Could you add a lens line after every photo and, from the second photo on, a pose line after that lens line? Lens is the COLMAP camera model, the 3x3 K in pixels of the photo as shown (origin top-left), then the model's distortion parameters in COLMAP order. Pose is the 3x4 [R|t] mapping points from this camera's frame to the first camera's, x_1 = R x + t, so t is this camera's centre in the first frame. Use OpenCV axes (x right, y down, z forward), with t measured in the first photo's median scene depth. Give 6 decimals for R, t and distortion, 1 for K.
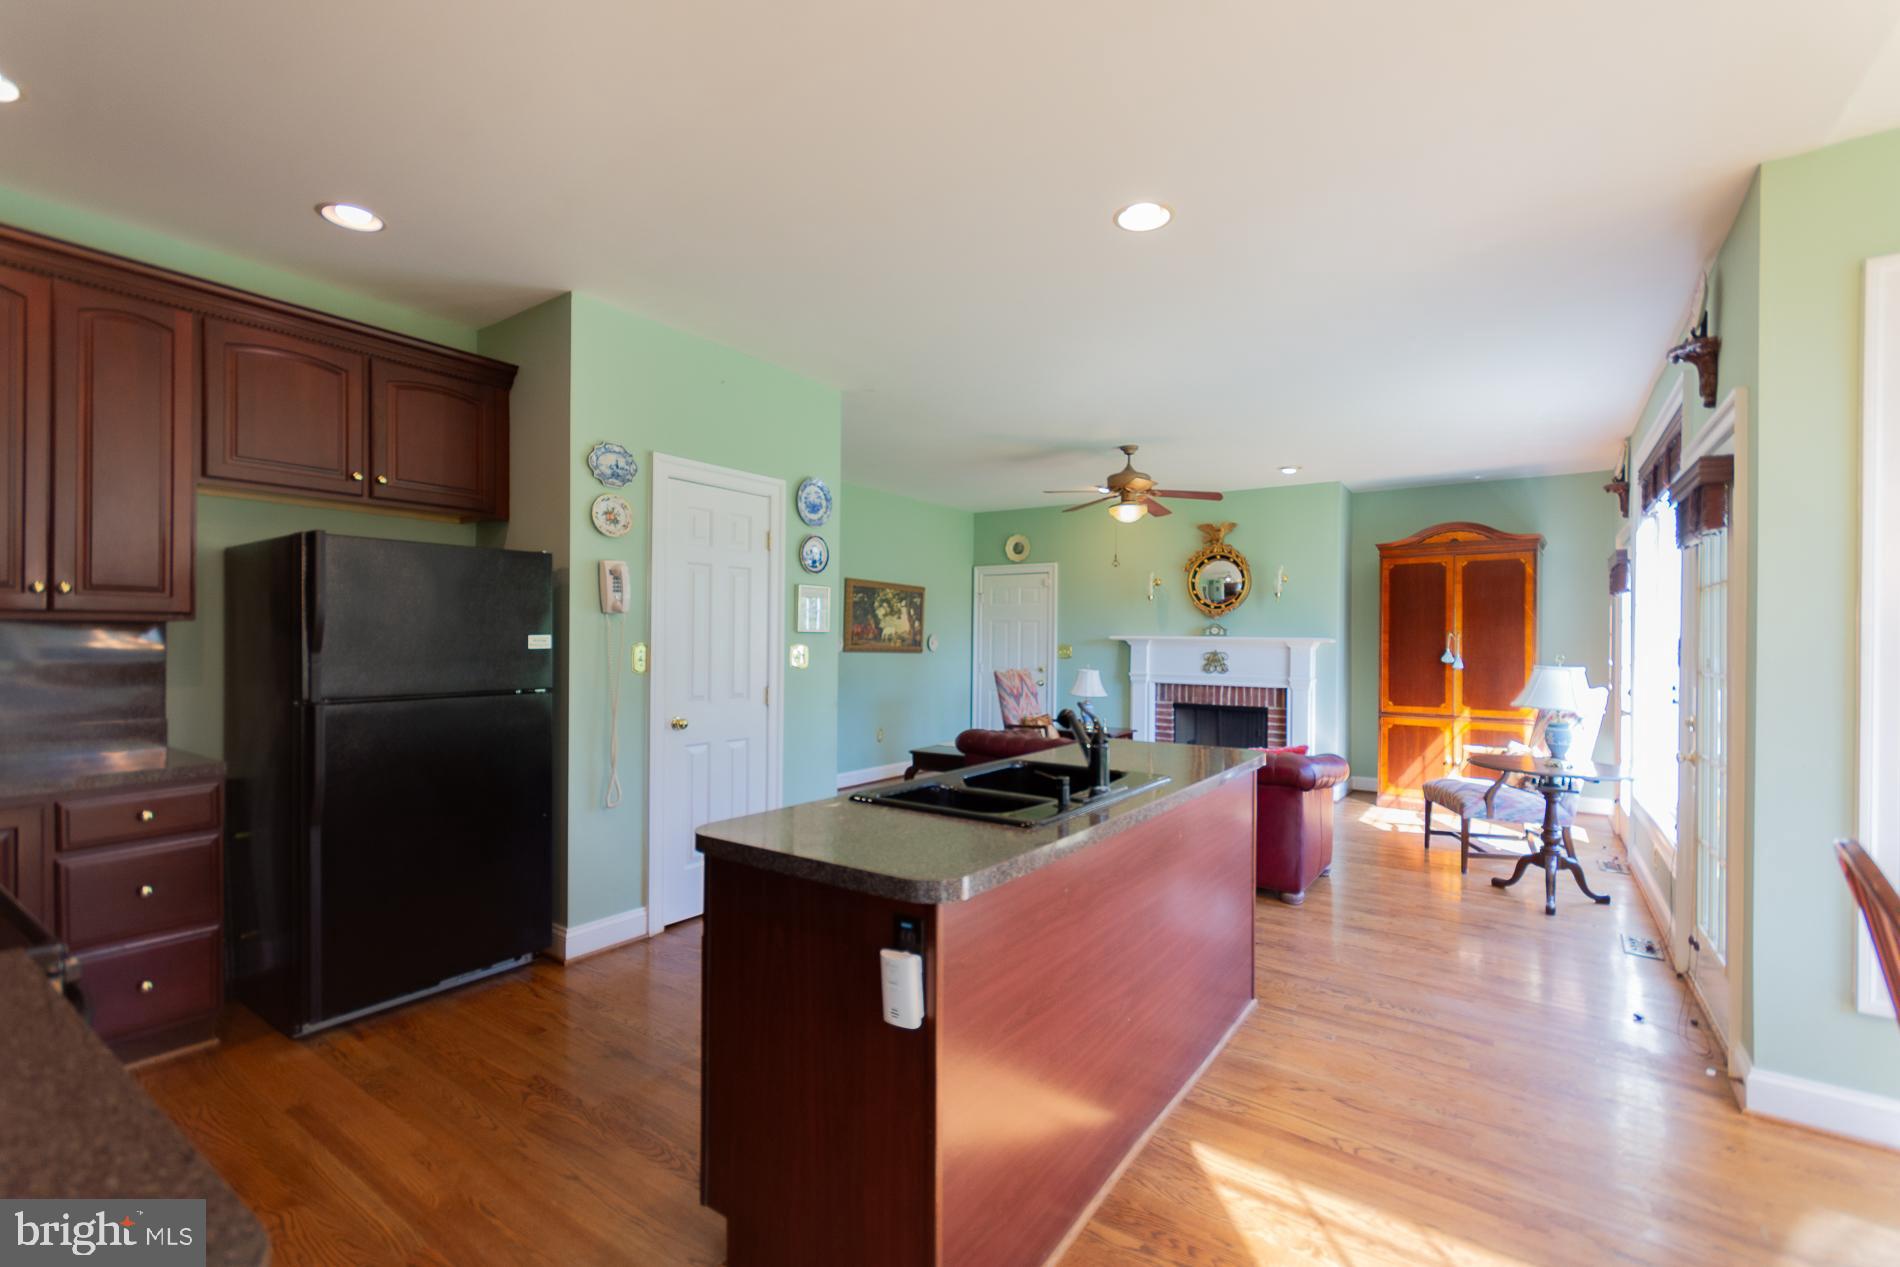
lens RADIAL K [[823.4, 0, 950.0], [0, 823.4, 633.5], [0, 0, 1]] dist [0.000322, 0.000020]
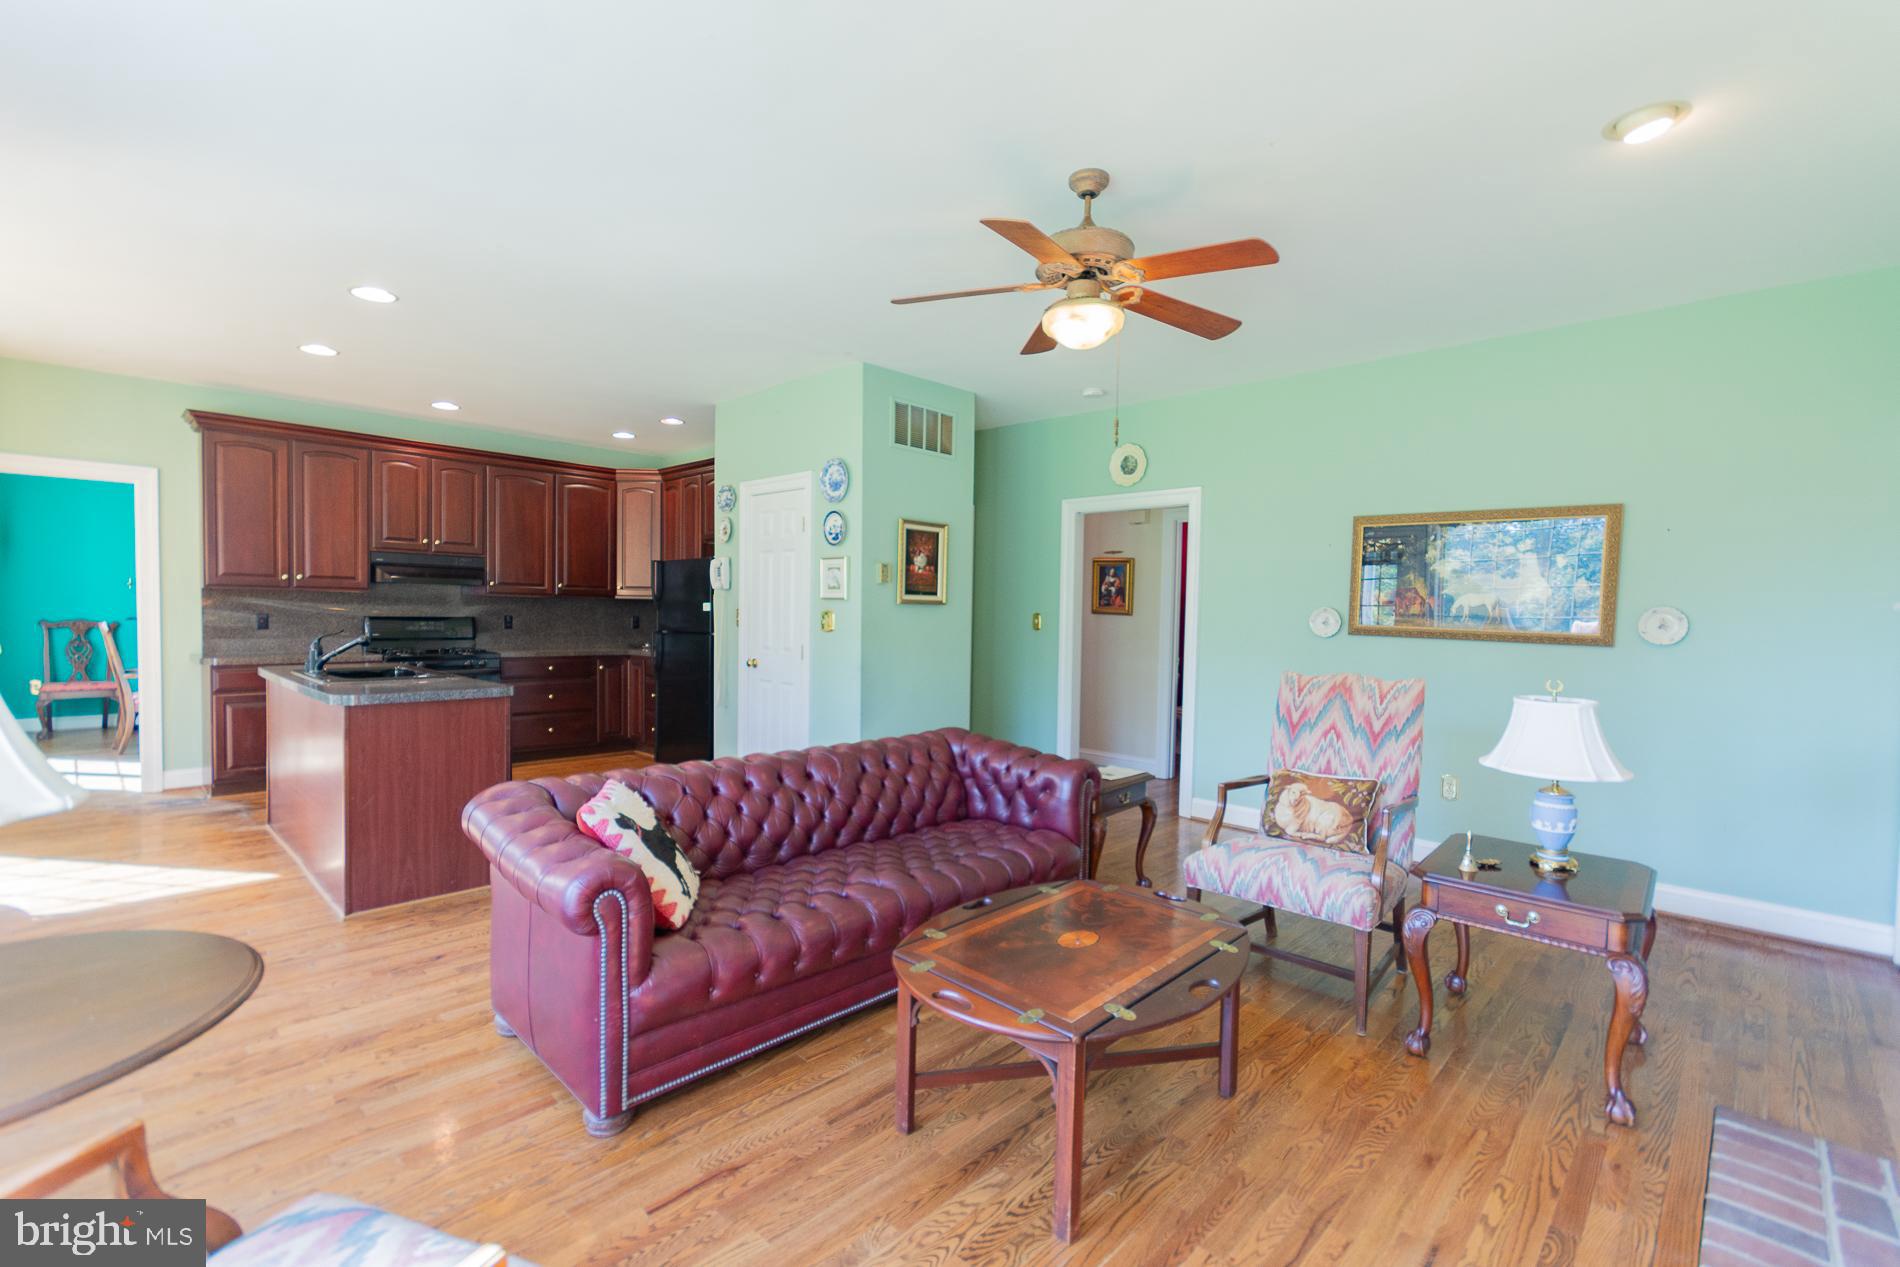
lens RADIAL K [[823.4, 0, 950.0], [0, 823.4, 633.5], [0, 0, 1]] dist [0.000322, 0.000020]
pose [[-0.159752, 0.024006, -0.986865, 0.864203], [-0.009100, 0.999626, 0.025789, 0.012252], [0.987115, 0.013100, -0.159473, 1.292515]]
